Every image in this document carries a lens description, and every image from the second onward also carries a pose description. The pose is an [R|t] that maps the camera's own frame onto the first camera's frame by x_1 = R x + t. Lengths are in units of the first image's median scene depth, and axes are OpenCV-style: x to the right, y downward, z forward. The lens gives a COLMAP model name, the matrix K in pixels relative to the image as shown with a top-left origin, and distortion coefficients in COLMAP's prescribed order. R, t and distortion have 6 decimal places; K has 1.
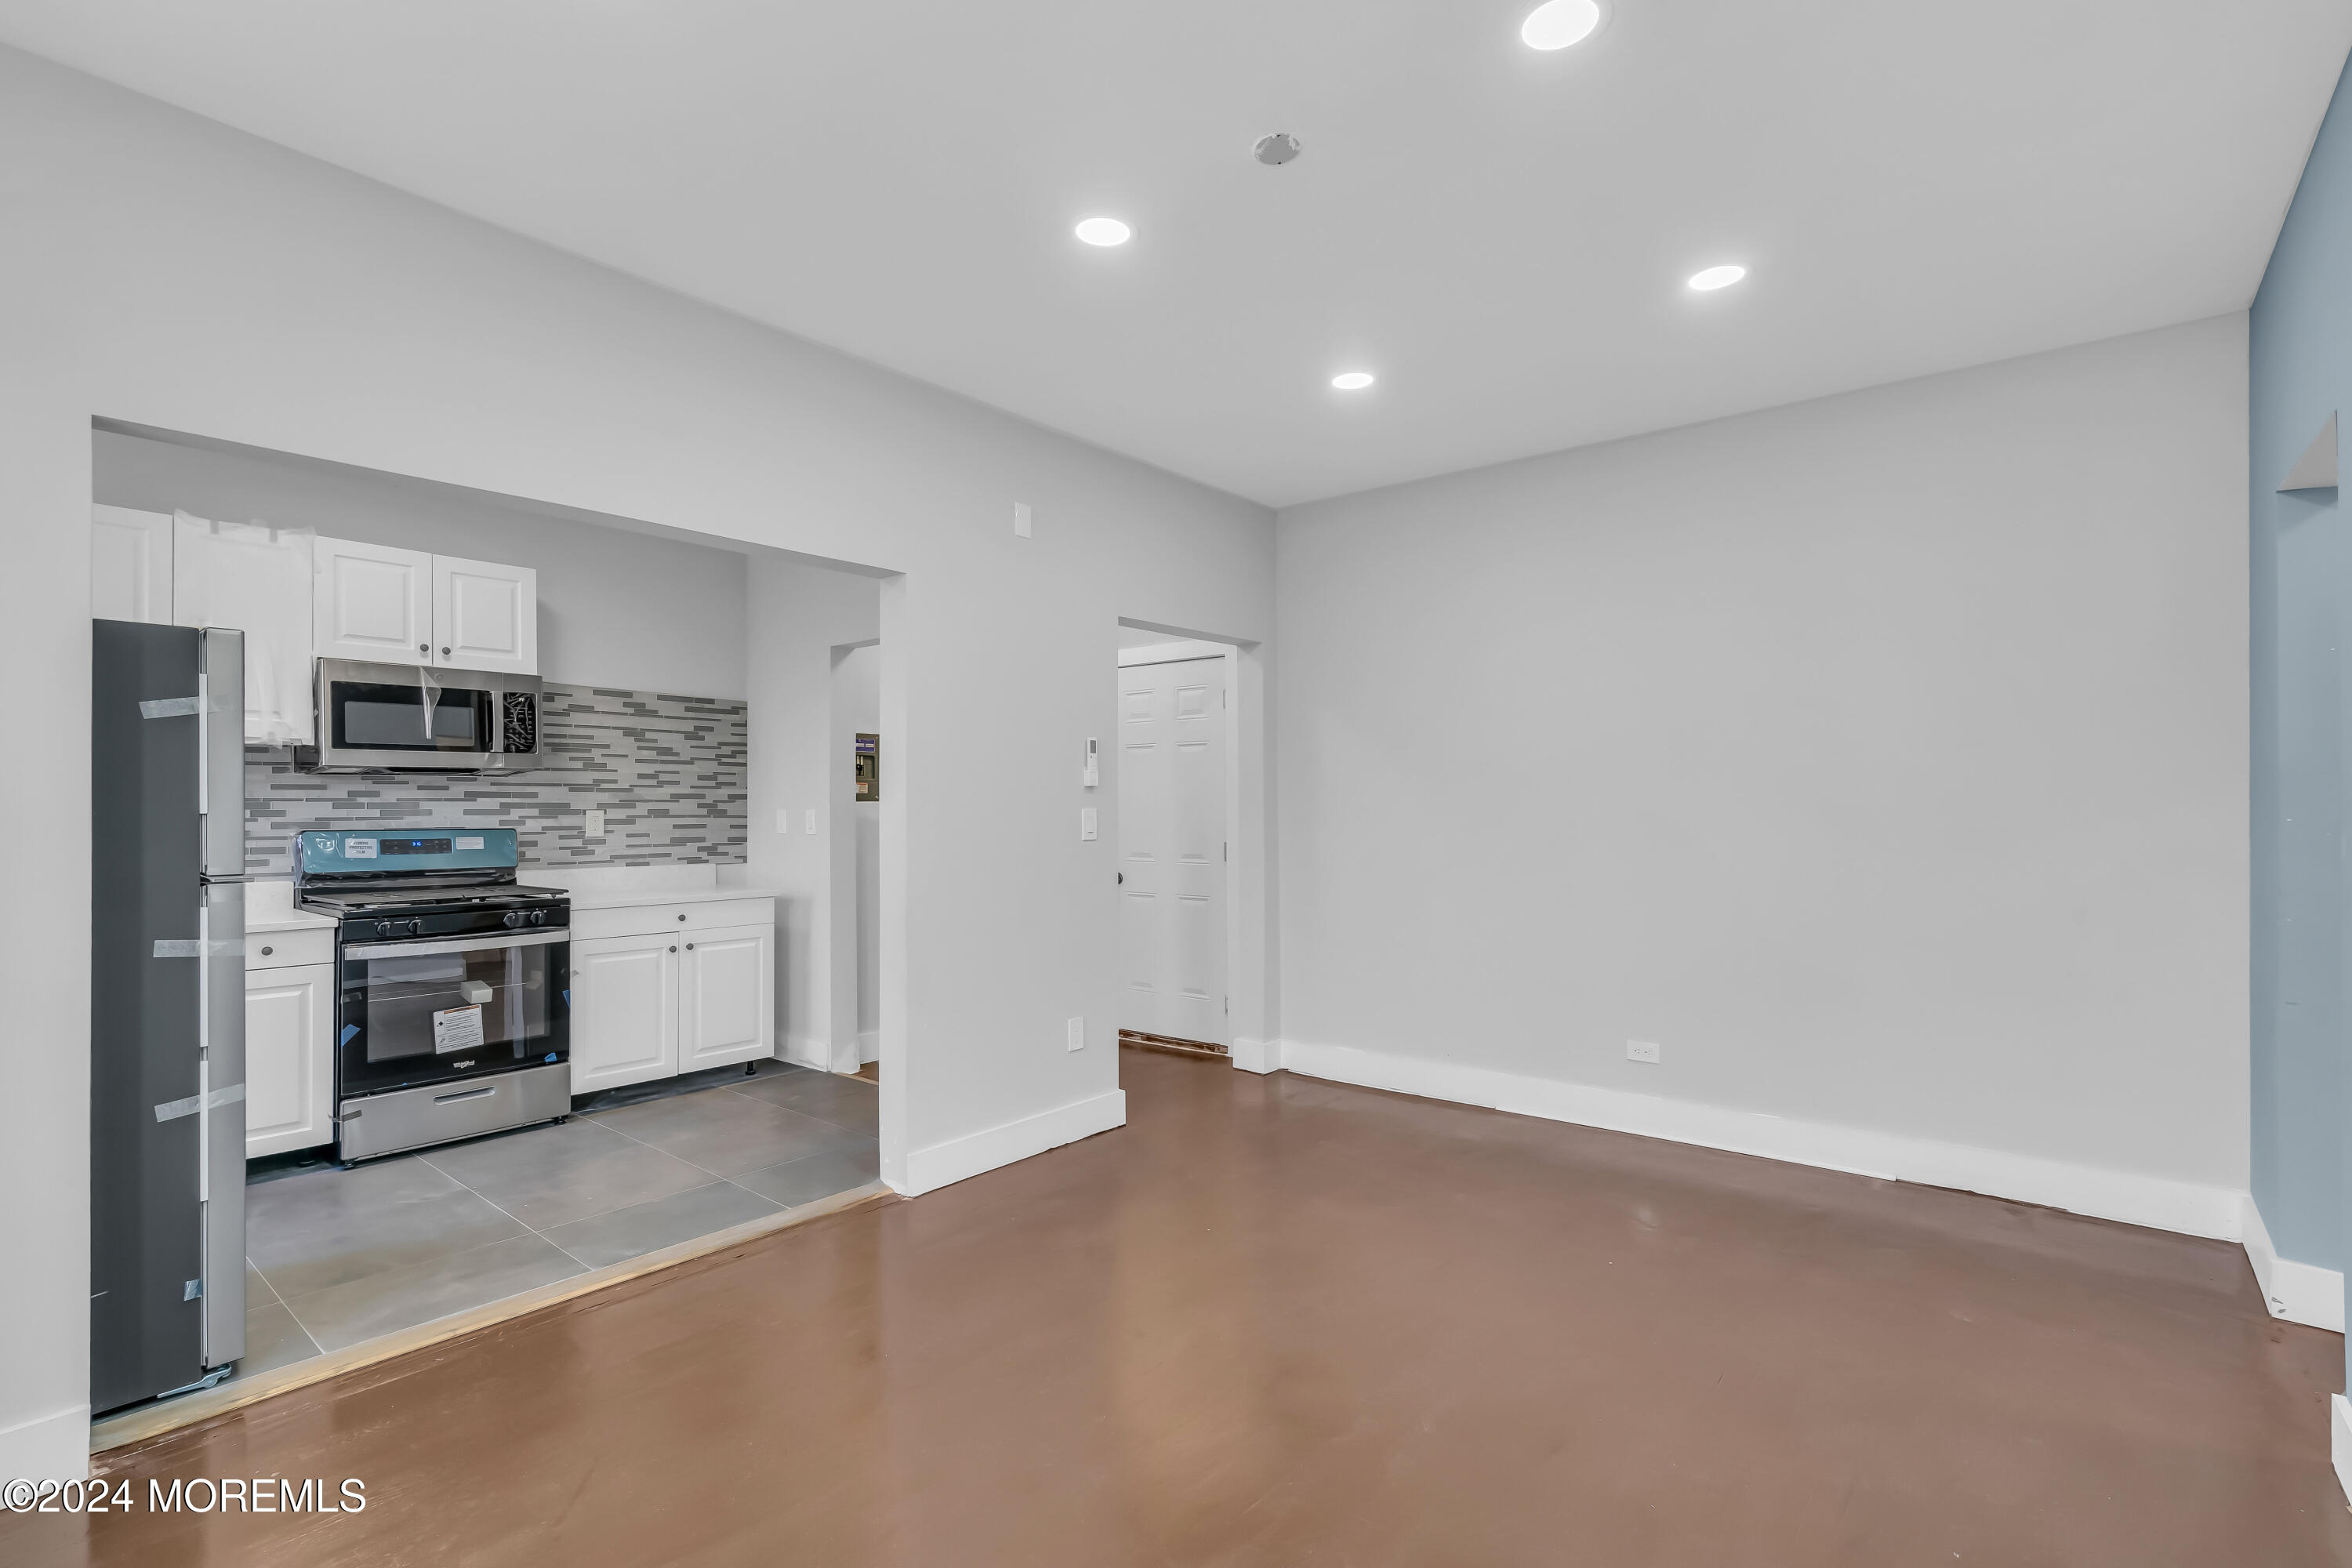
lens RADIAL K [[1081.9, 0, 1185.6], [0, 1081.9, 800.1], [0, 0, 1]] dist [-0.005118, 0.001281]
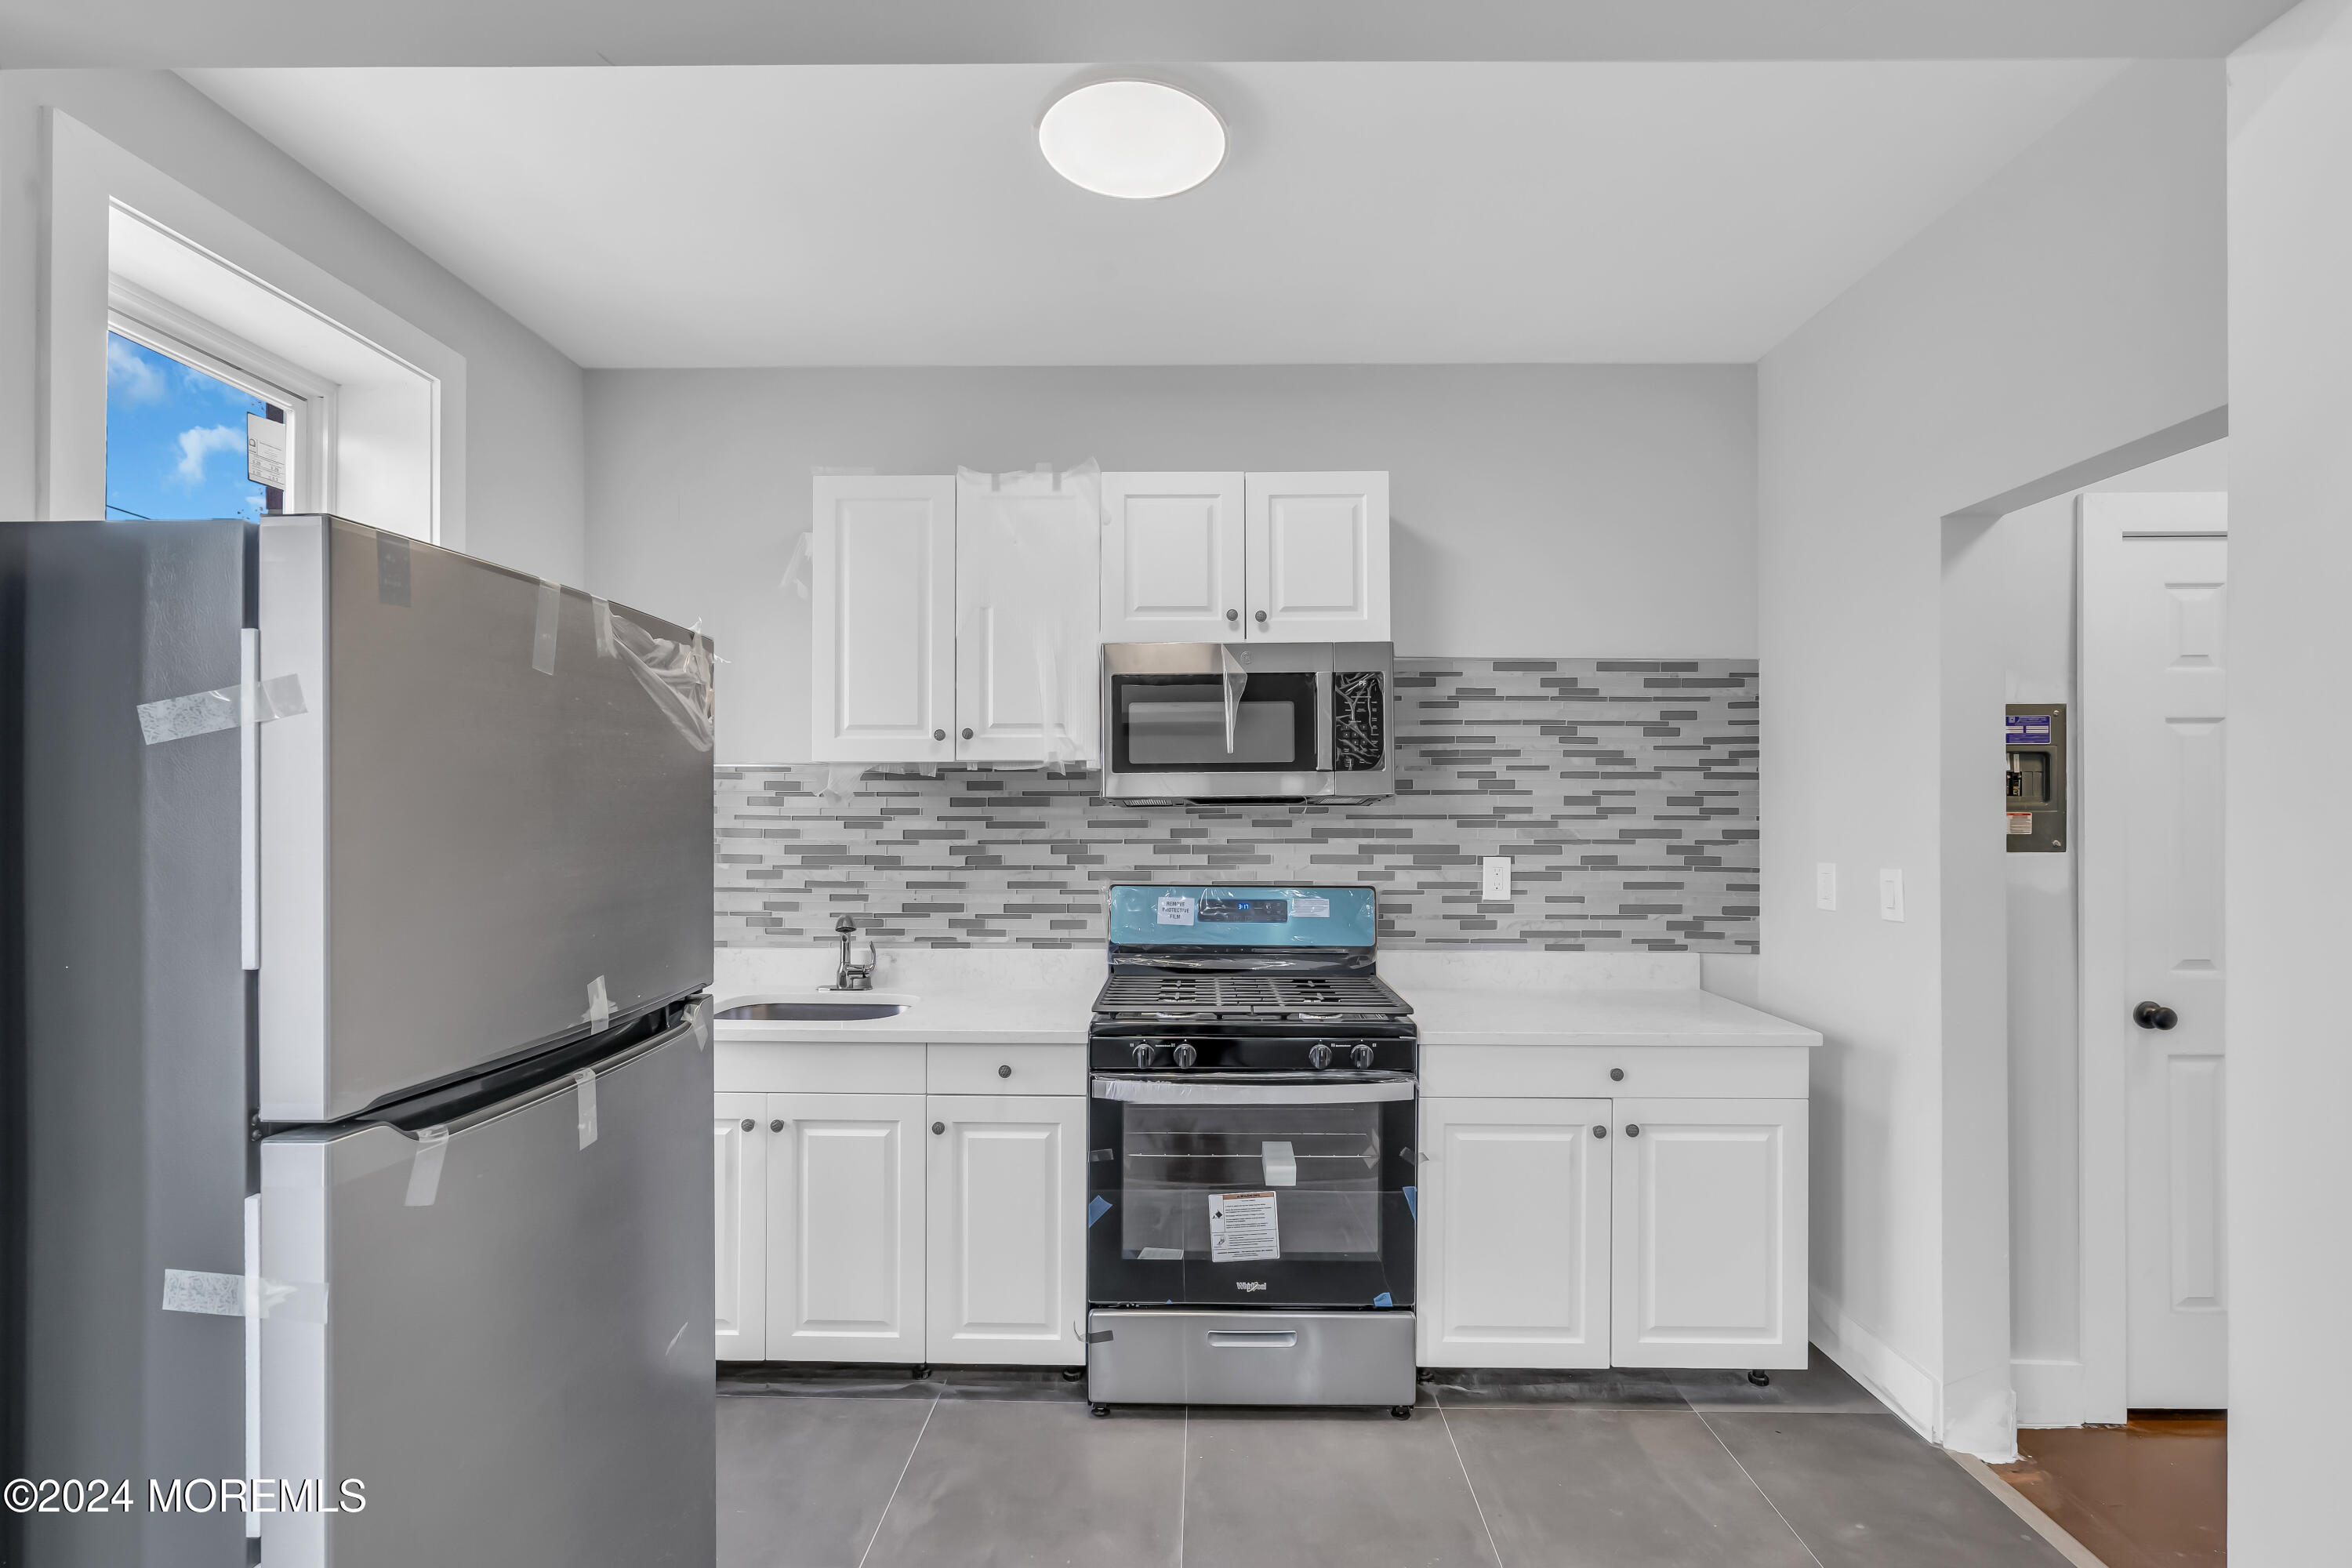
lens RADIAL K [[1081.9, 0, 1177.8], [0, 1081.9, 808.2], [0, 0, 1]] dist [-0.005118, 0.001281]
pose [[0.616857, 0.003444, -0.787068, -0.188468], [0.002895, 0.999974, 0.006644, -0.025462], [0.787070, -0.006377, 0.616830, 0.519105]]
